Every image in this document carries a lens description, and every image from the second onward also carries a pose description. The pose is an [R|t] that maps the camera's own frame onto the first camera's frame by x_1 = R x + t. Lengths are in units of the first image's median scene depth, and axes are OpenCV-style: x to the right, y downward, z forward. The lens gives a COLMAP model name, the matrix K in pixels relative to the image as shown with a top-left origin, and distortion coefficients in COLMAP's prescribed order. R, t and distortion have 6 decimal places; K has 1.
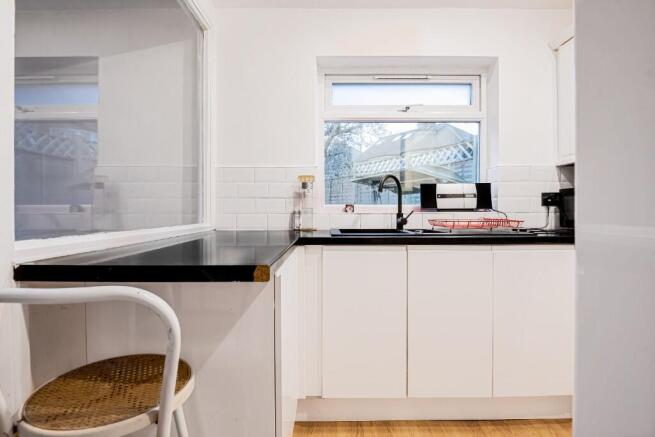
lens RADIAL K [[319.5, 0, 328.0], [0, 319.5, 215.8], [0, 0, 1]] dist [-0.000489, -0.000181]
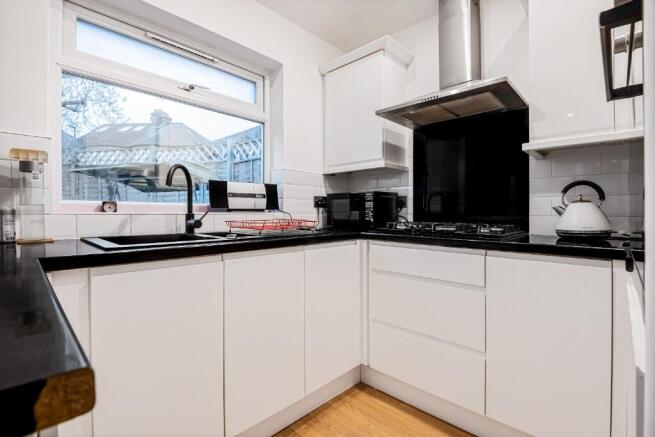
lens RADIAL K [[303.0, 0, 327.5], [0, 303.0, 218.5], [0, 0, 1]] dist [0.003509, -0.011080]
pose [[0.691594, -0.009902, 0.722218, -0.086047], [0.003824, 0.999942, 0.010049, -0.002340], [-0.722276, -0.004188, 0.691592, 0.208936]]
